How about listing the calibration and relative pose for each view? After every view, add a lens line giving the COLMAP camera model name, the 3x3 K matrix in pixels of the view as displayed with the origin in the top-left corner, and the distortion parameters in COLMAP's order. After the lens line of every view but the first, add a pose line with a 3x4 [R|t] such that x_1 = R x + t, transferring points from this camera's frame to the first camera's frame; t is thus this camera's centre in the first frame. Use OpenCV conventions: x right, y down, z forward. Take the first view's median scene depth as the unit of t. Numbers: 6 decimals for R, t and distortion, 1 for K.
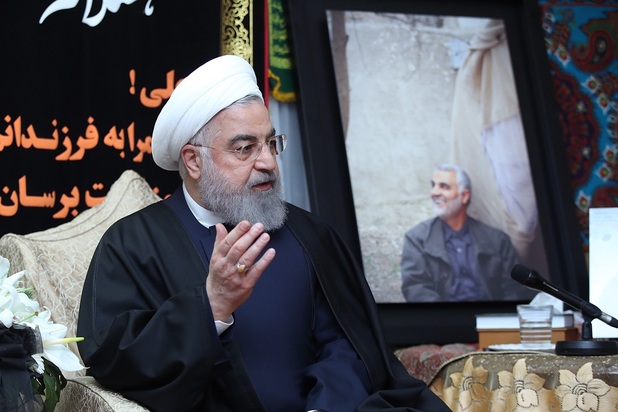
lens RADIAL K [[1772.4, 0, 309.0], [0, 1772.4, 206.0], [0, 0, 1]] dist [-0.082884, -0.603039]
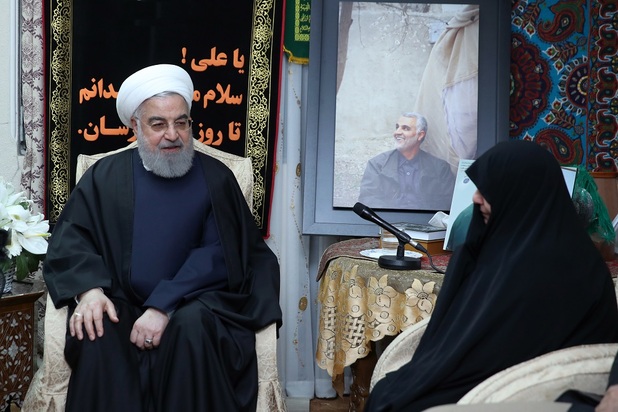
lens RADIAL K [[1341.6, 0, 282.9], [0, 1341.6, 205.4], [0, 0, 1]] dist [0.270494, -0.208598]
pose [[0.908422, 0.092125, -0.407777, 0.438739], [-0.027663, 0.986526, 0.161250, -0.123239], [0.417137, -0.135202, 0.898731, -0.045432]]
